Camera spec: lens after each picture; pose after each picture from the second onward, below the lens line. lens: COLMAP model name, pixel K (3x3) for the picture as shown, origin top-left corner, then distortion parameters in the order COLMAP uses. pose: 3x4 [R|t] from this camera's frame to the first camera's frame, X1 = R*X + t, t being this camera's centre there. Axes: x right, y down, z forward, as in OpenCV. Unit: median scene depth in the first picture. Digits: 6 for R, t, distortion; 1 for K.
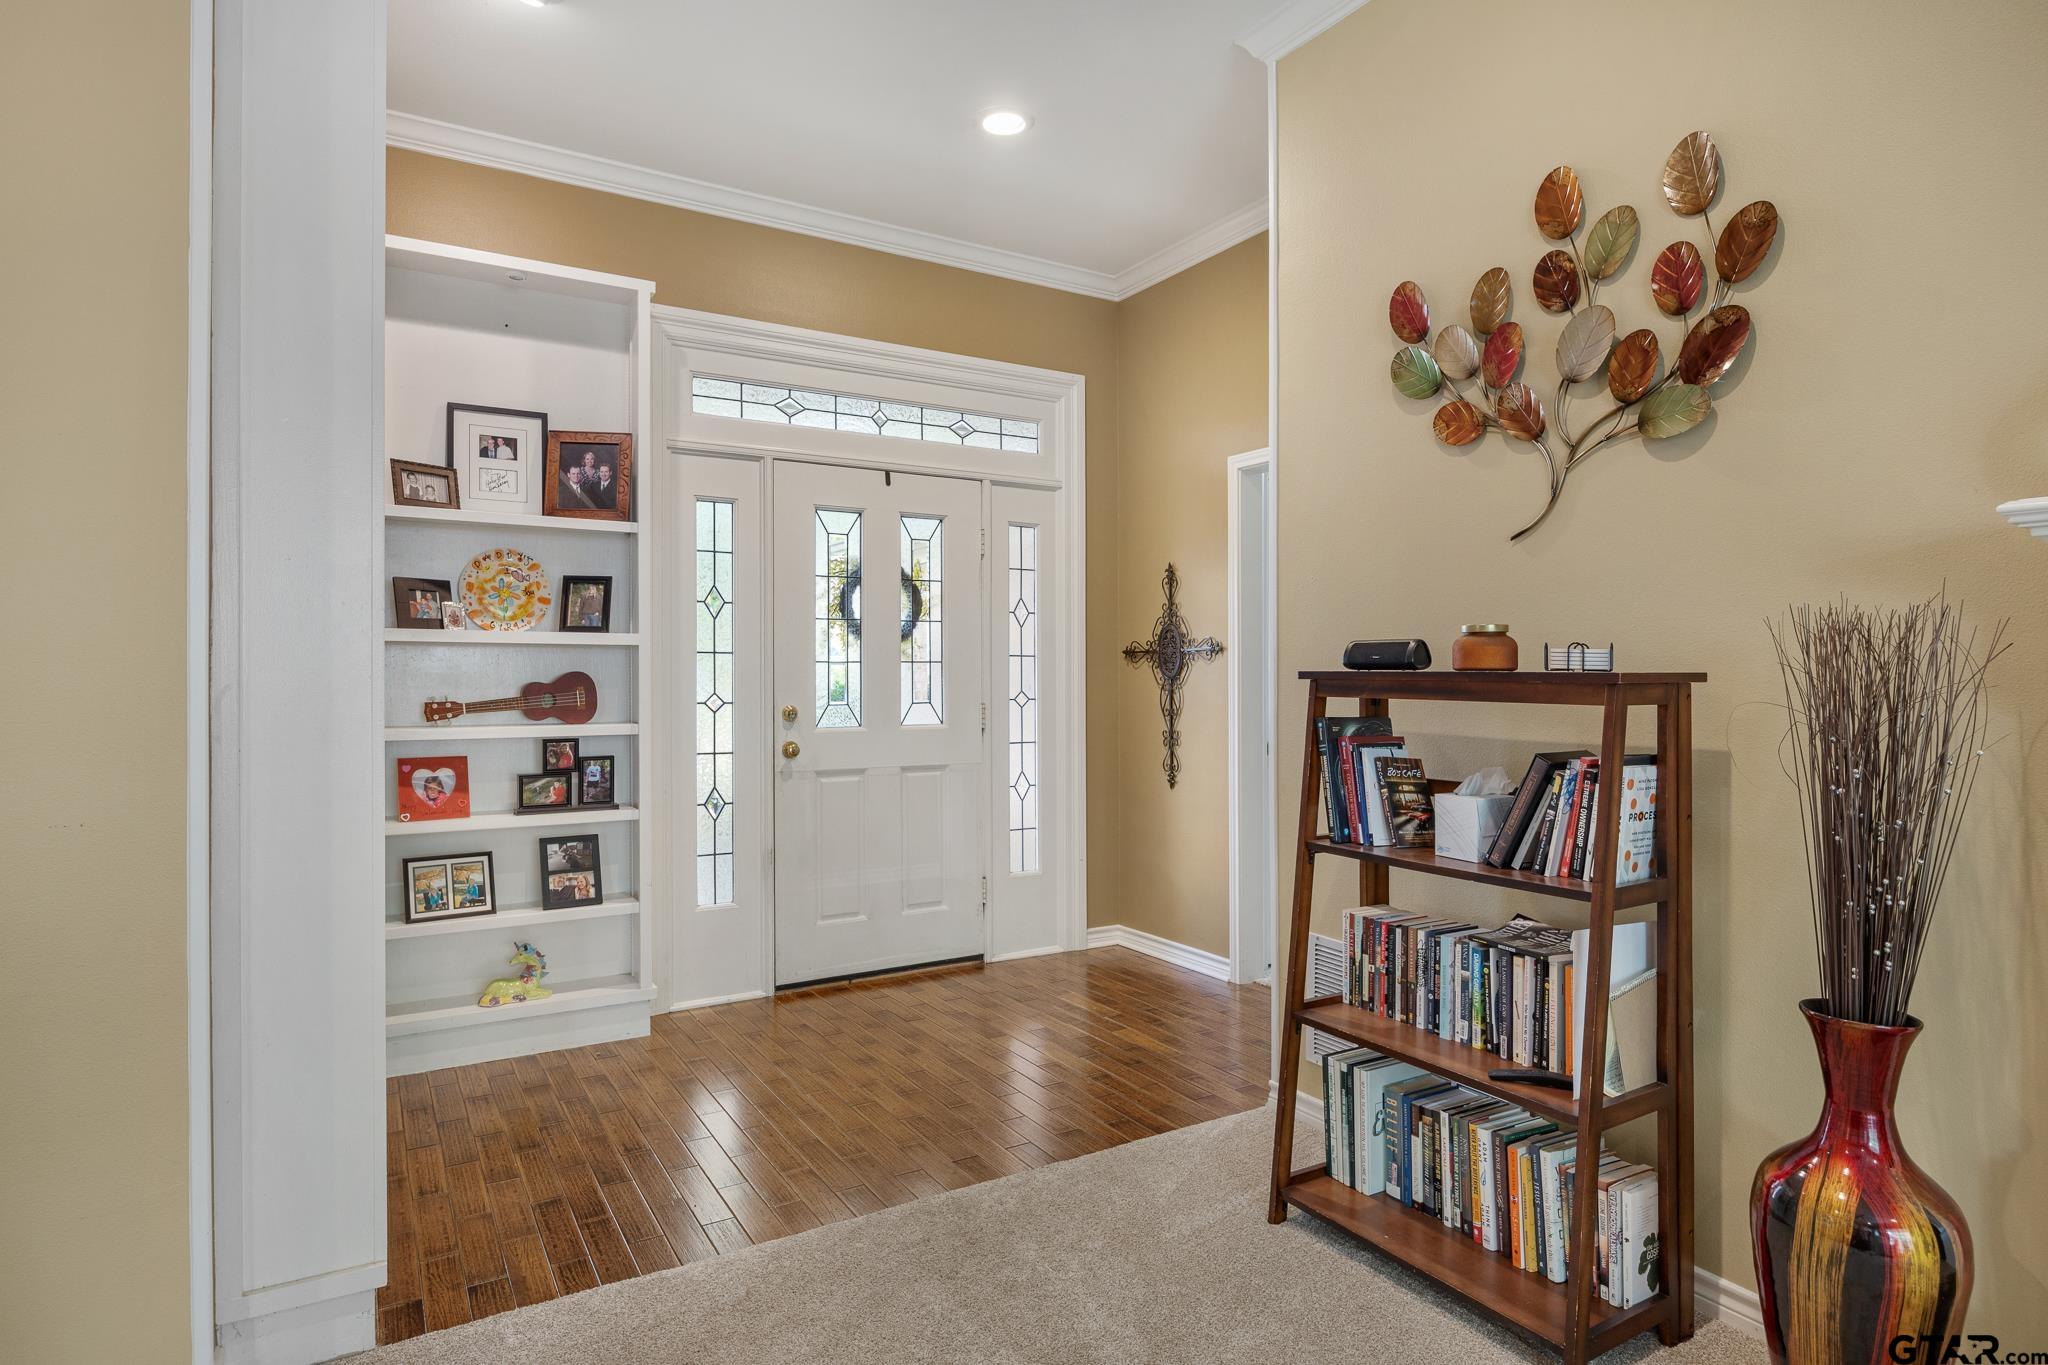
lens RADIAL K [[1110.2, 0, 1025.7], [0, 1110.2, 670.6], [0, 0, 1]] dist [-0.002977, -0.000580]
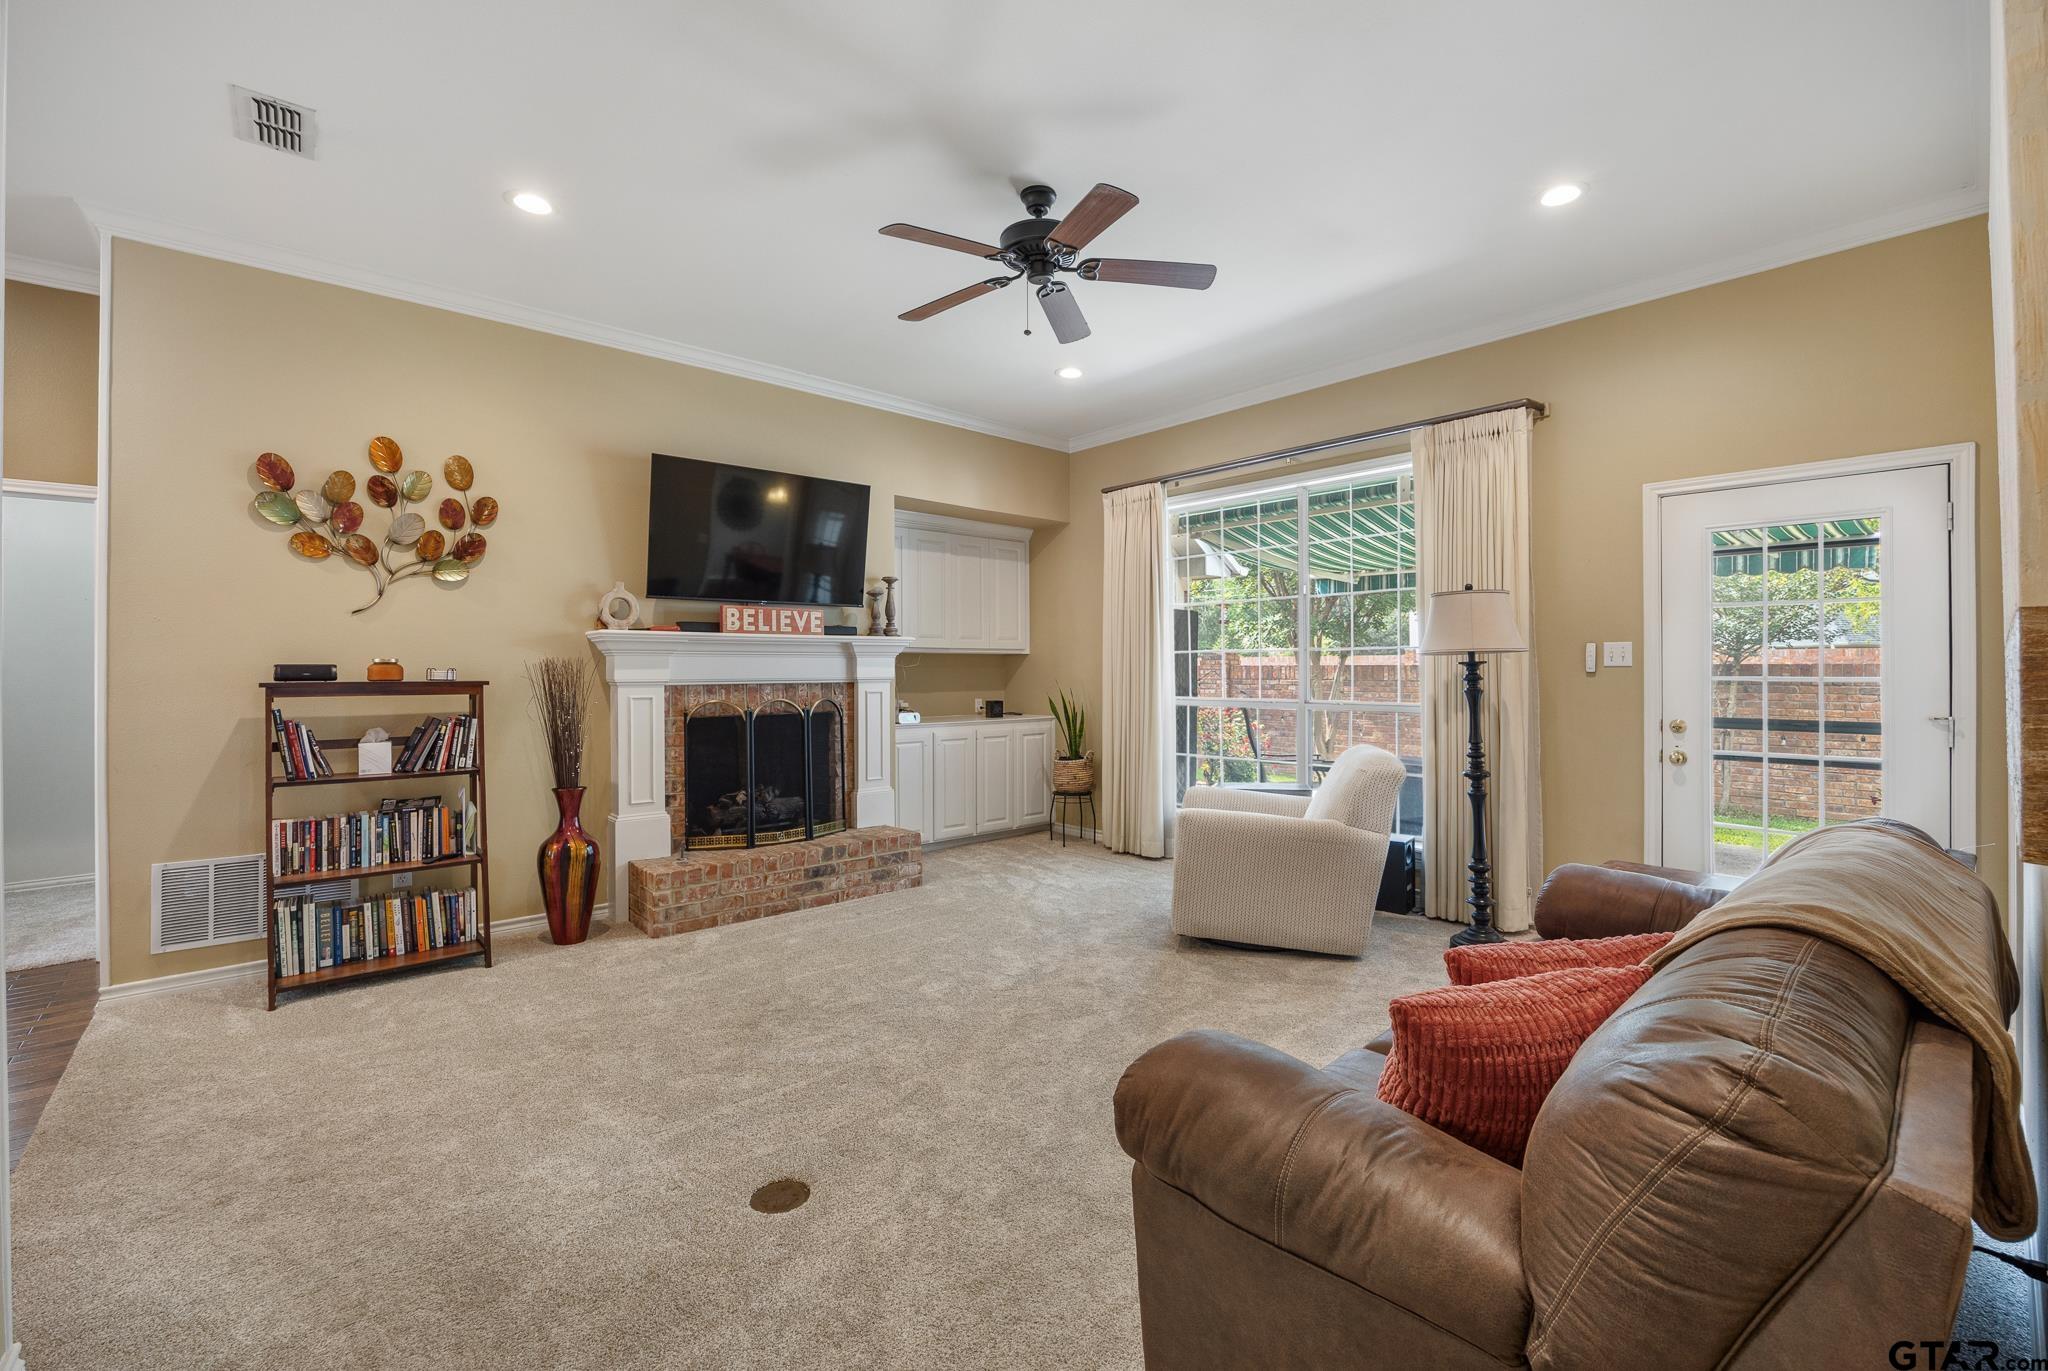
lens RADIAL K [[860.6, 0, 1027.5], [0, 860.6, 662.8], [0, 0, 1]] dist [-0.014241, 0.000115]
pose [[-0.175428, 0.004217, 0.984483, -1.338472], [-0.001143, 0.999989, -0.004487, -0.027413], [-0.984492, -0.001912, -0.175422, 0.103680]]
